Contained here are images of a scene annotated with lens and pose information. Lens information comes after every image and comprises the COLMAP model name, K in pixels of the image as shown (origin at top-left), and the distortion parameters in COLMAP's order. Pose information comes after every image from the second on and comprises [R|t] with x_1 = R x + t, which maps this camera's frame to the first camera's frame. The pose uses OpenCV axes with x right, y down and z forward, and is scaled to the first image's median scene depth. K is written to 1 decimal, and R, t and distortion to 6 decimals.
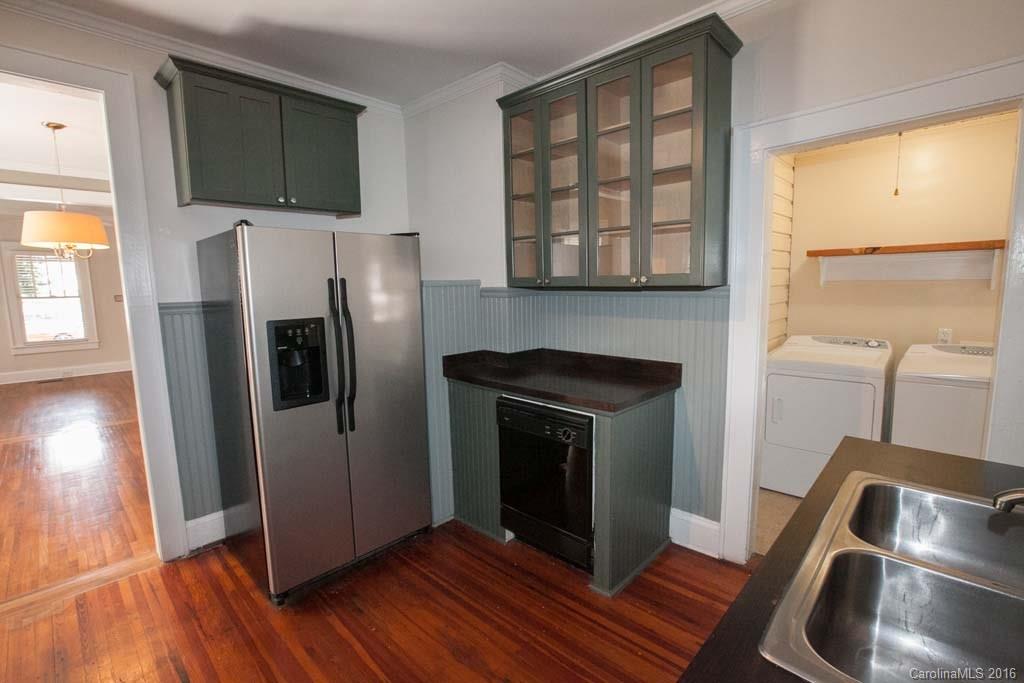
lens RADIAL K [[462.7, 0, 517.0], [0, 462.7, 336.8], [0, 0, 1]] dist [-0.052796, 0.019508]
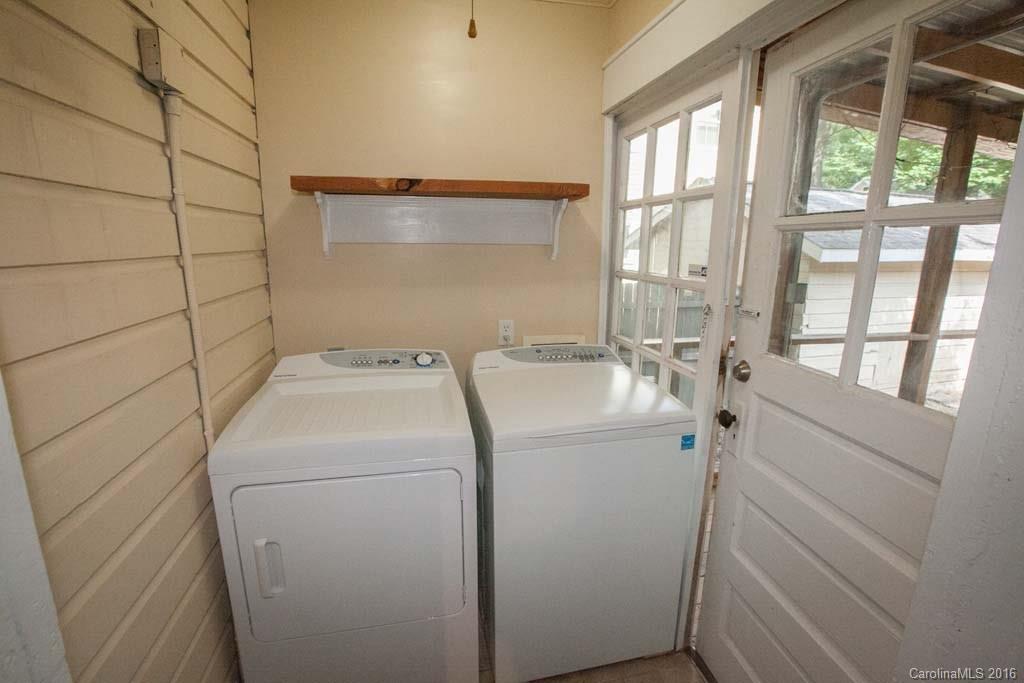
lens RADIAL K [[460.6, 0, 512.0], [0, 460.6, 341.5], [0, 0, 1]] dist [-0.061466, 0.019408]
pose [[0.561048, -0.152503, 0.813614, 0.384766], [0.071203, 0.988131, 0.136114, -0.073206], [-0.824715, -0.018435, 0.565248, 0.578299]]
